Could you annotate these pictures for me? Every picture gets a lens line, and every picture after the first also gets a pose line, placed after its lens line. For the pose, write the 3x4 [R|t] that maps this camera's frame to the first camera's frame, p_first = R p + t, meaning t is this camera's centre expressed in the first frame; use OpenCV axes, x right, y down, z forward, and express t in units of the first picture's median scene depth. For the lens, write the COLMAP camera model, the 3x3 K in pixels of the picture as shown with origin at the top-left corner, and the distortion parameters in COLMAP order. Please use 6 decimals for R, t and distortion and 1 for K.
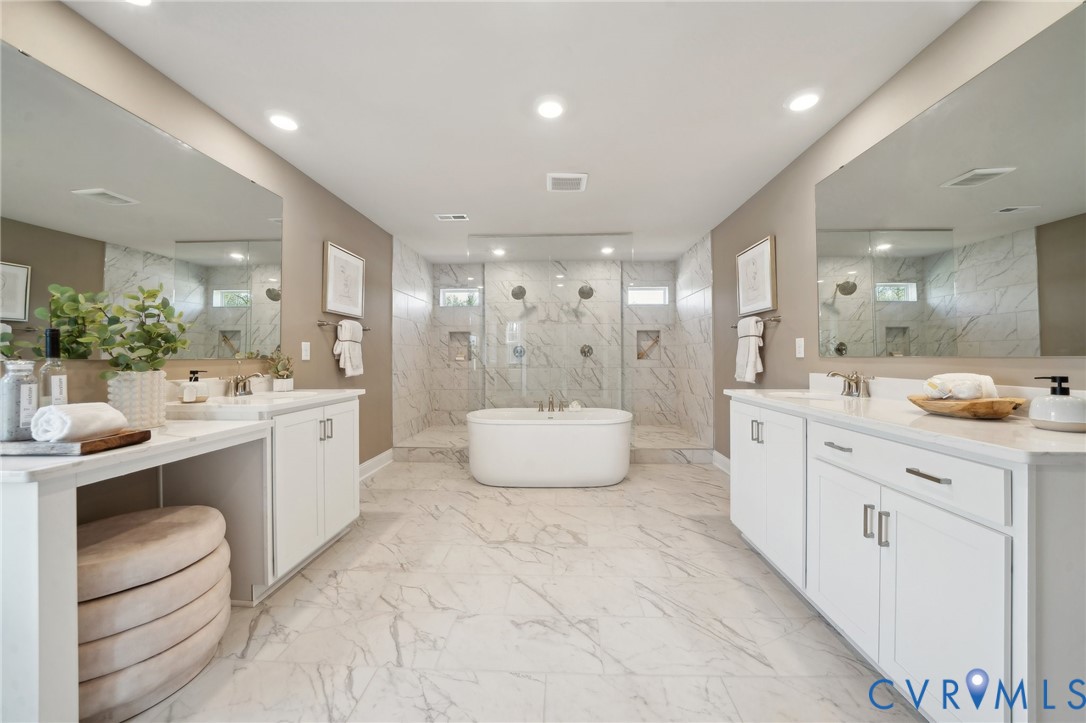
lens RADIAL K [[382.4, 0, 546.9], [0, 382.4, 352.3], [0, 0, 1]] dist [-0.028289, 0.000046]
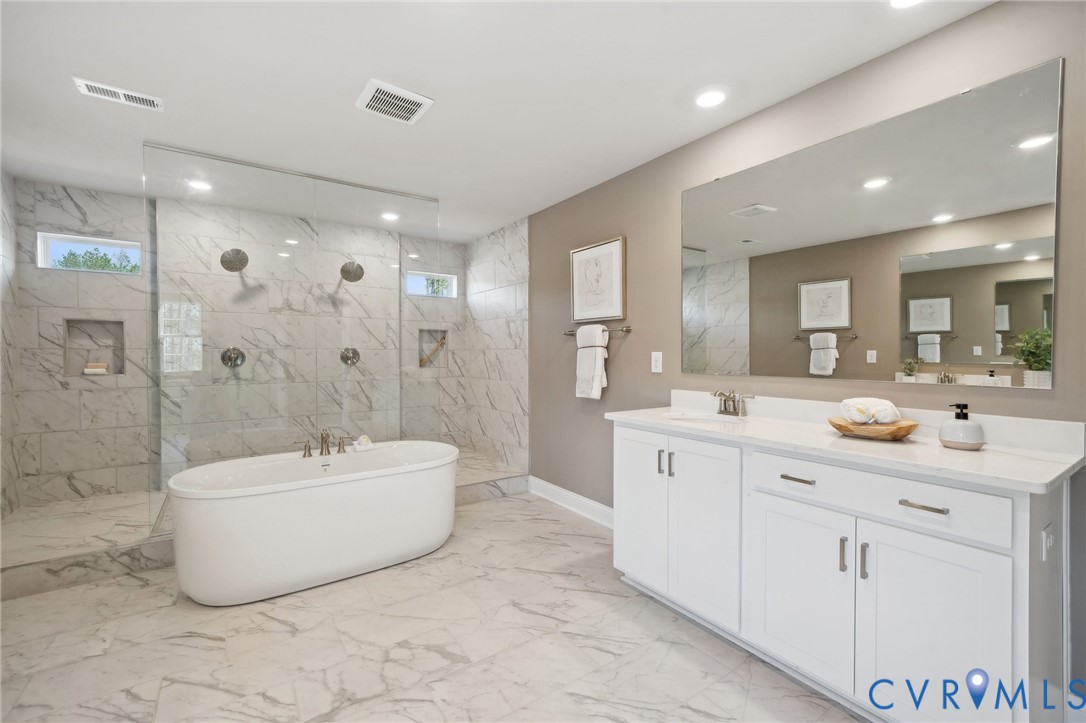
lens RADIAL K [[460.5, 0, 543.0], [0, 460.5, 361.5], [0, 0, 1]] dist [0.001161, 0.000079]
pose [[0.799298, -0.007593, 0.600886, -0.145157], [-0.009787, 0.999623, 0.025650, -0.023663], [-0.600855, -0.026382, 0.798923, 0.147717]]
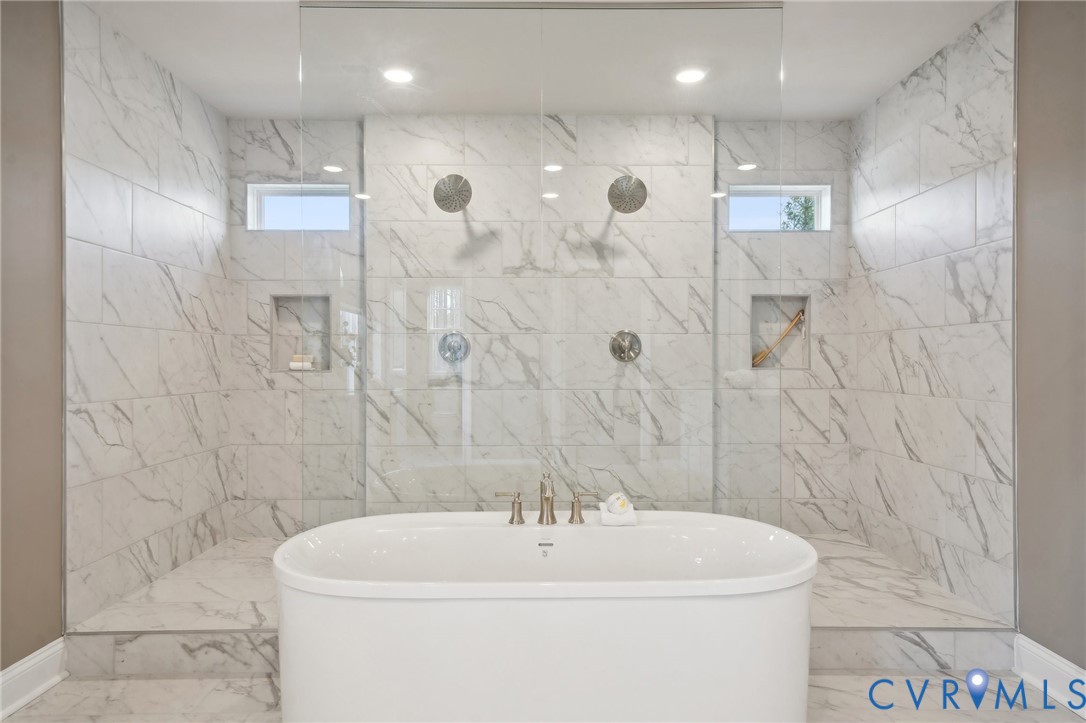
lens RADIAL K [[691.5, 0, 540.4], [0, 691.5, 362.9], [0, 0, 1]] dist [0.029812, 0.000040]
pose [[0.998896, 0.002840, 0.046900, -0.021548], [-0.003525, 0.999888, 0.014532, 0.004034], [-0.046854, -0.014681, 0.998794, 0.355744]]
